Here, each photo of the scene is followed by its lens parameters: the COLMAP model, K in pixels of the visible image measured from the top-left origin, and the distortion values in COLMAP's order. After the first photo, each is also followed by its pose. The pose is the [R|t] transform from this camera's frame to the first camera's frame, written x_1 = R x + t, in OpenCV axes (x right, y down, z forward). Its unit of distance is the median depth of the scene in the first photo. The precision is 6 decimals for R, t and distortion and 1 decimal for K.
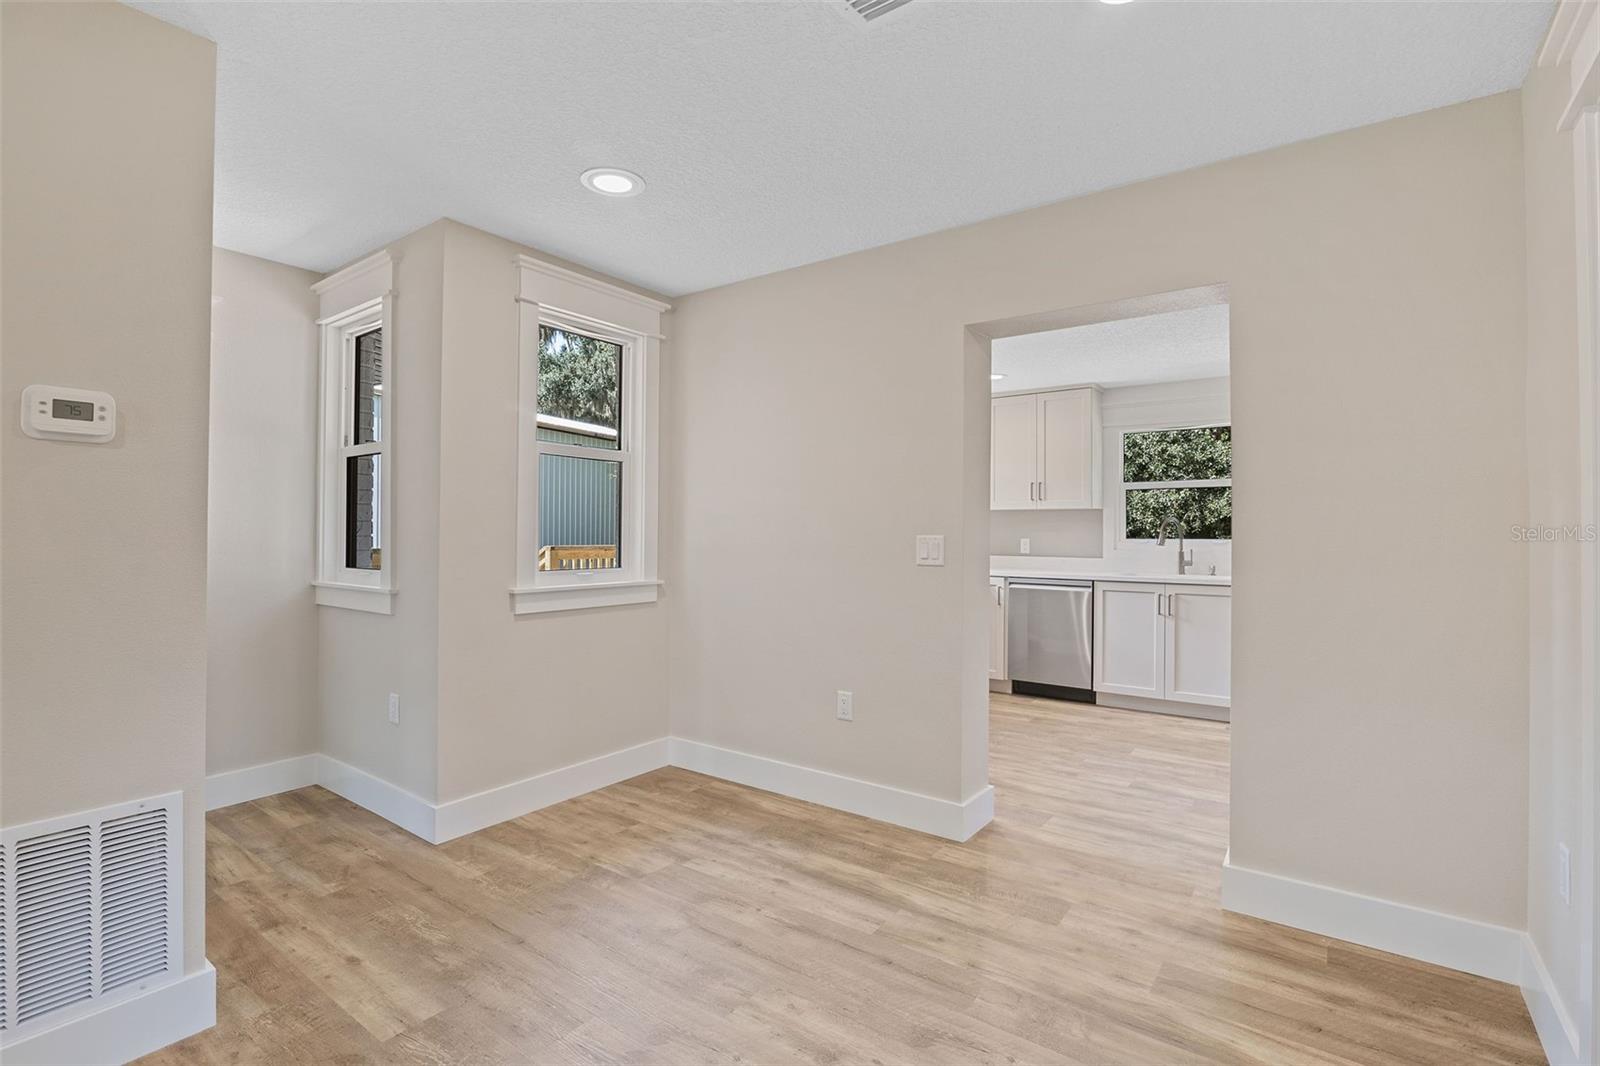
lens RADIAL K [[732.4, 0, 795.8], [0, 732.4, 524.4], [0, 0, 1]] dist [-0.051058, -0.000026]
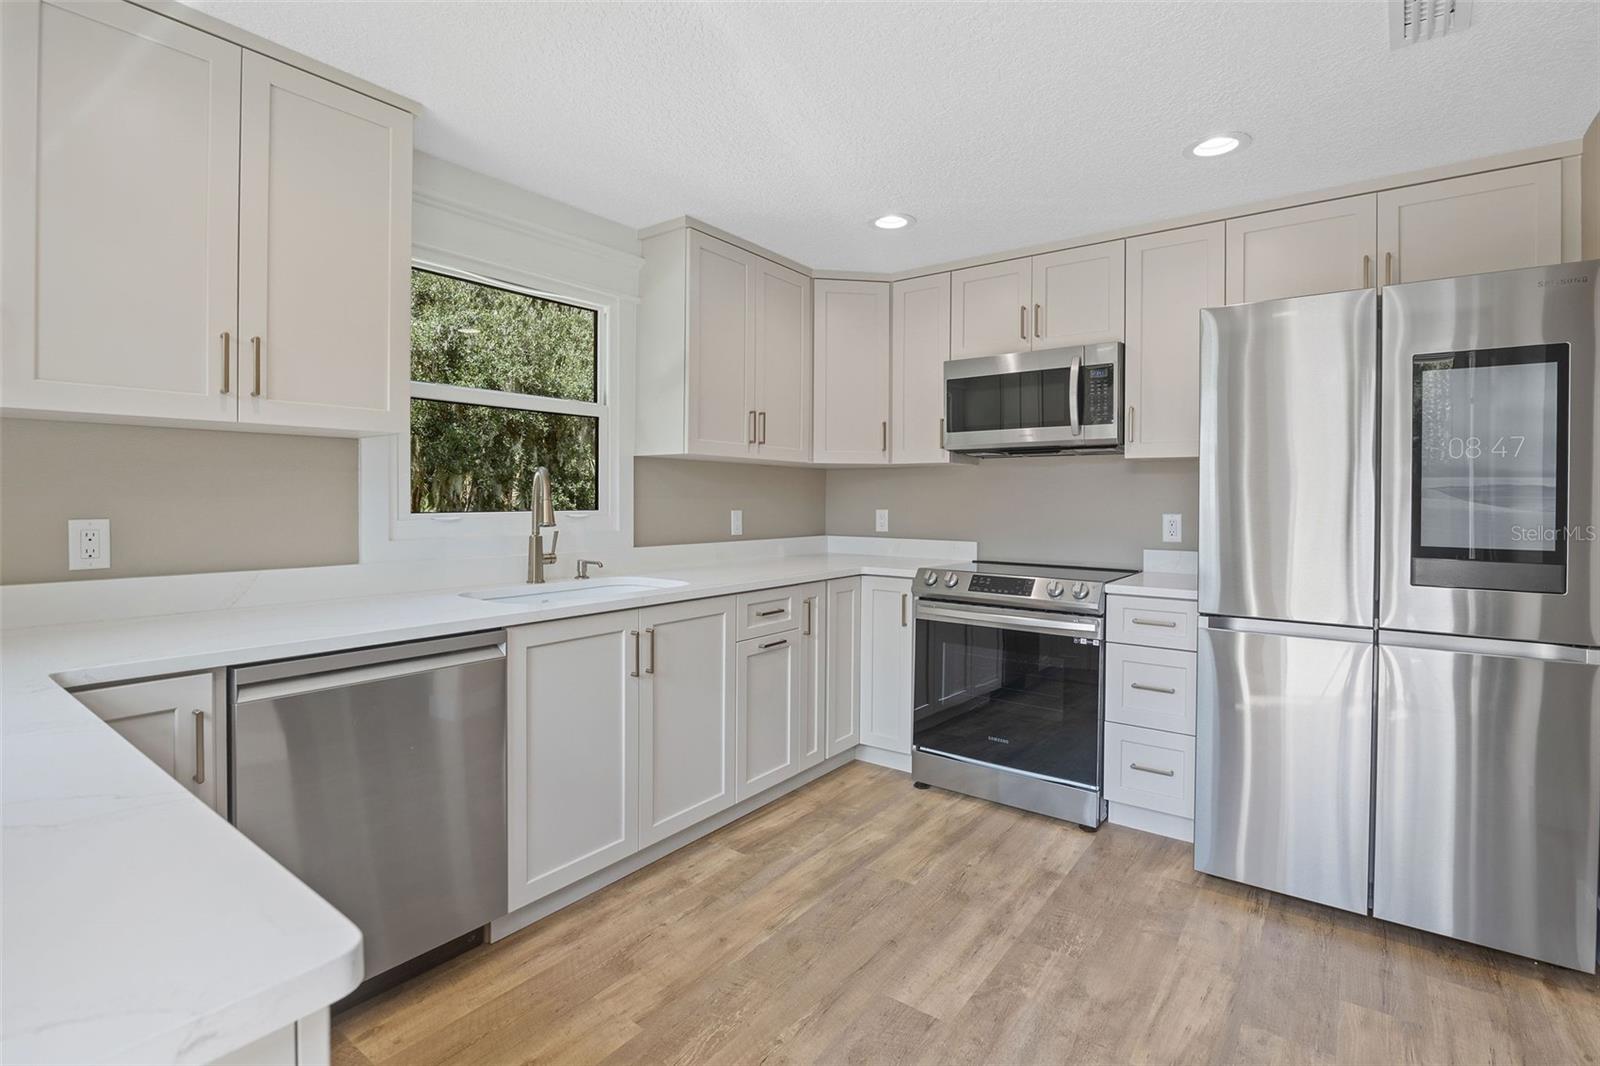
lens RADIAL K [[755.3, 0, 804.0], [0, 755.3, 504.2], [0, 0, 1]] dist [-0.001228, -0.000248]
pose [[-0.005907, -0.015265, 0.999866, 0.010506], [-0.023760, 0.999603, 0.015120, 0.002770], [-0.999700, -0.023668, -0.006267, 0.816150]]
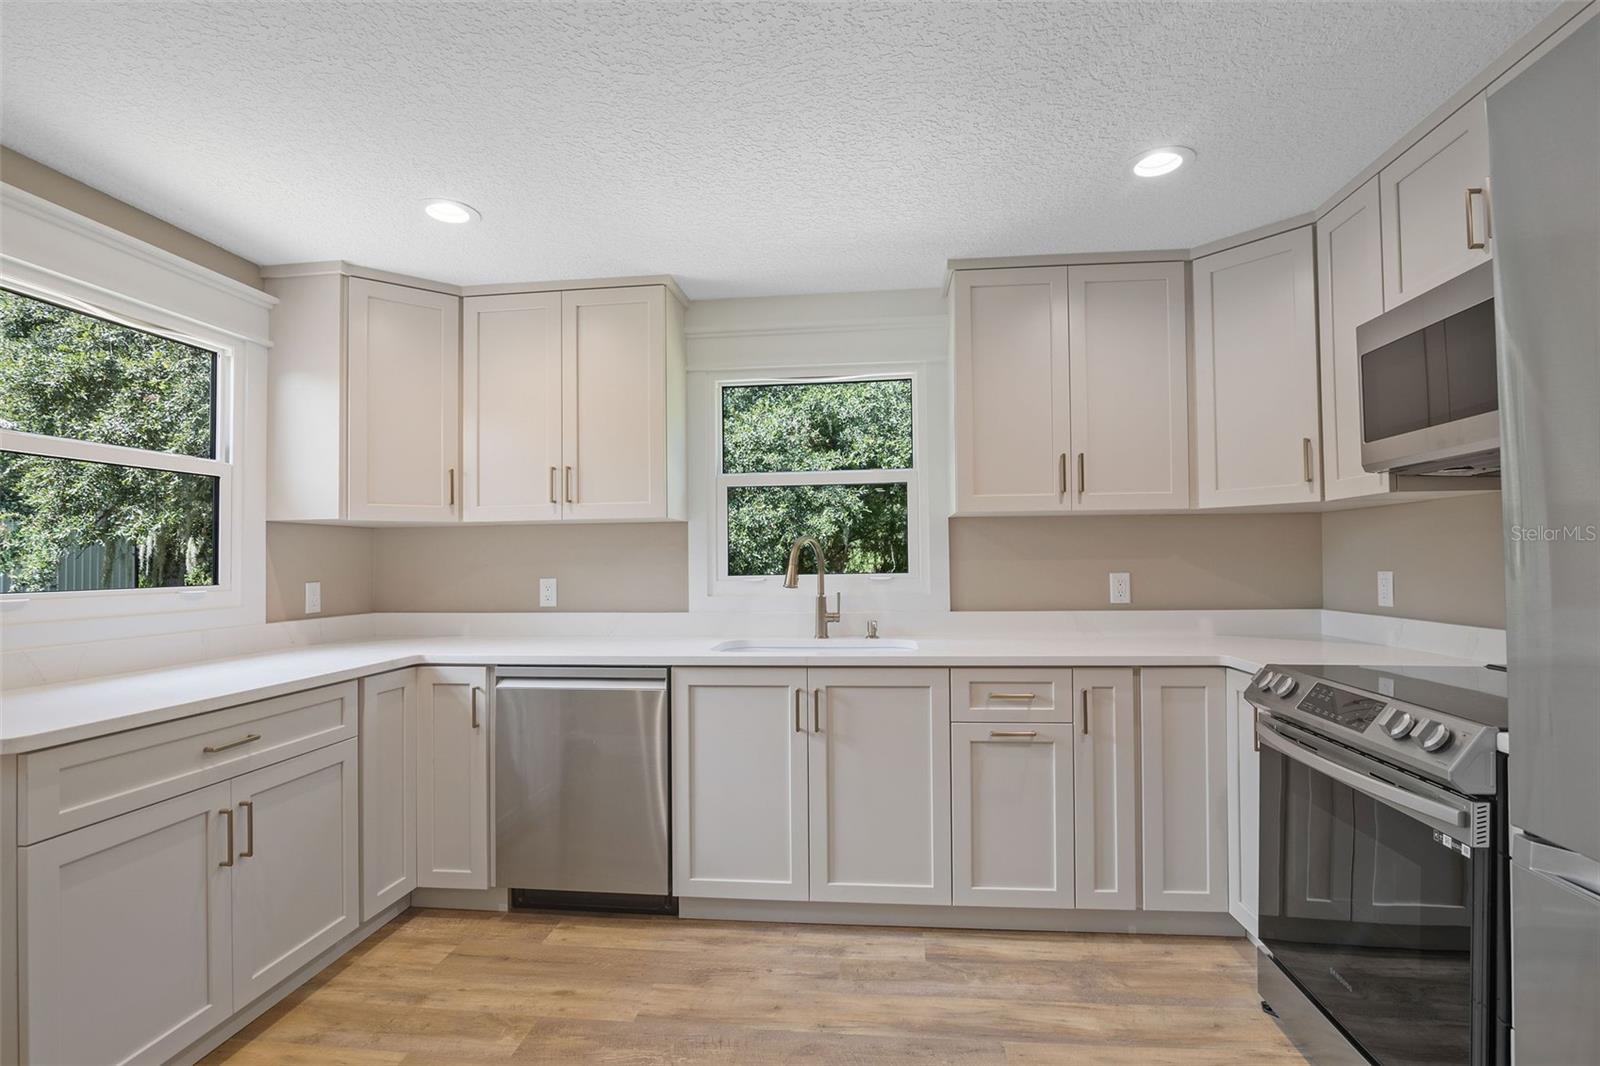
lens RADIAL K [[752.7, 0, 801.8], [0, 752.7, 549.2], [0, 0, 1]] dist [-0.015985, -0.000013]
pose [[0.855145, -0.008633, 0.518317, 0.217982], [0.008419, 0.999961, 0.002765, -0.001125], [-0.518320, 0.001999, 0.855184, 0.507005]]
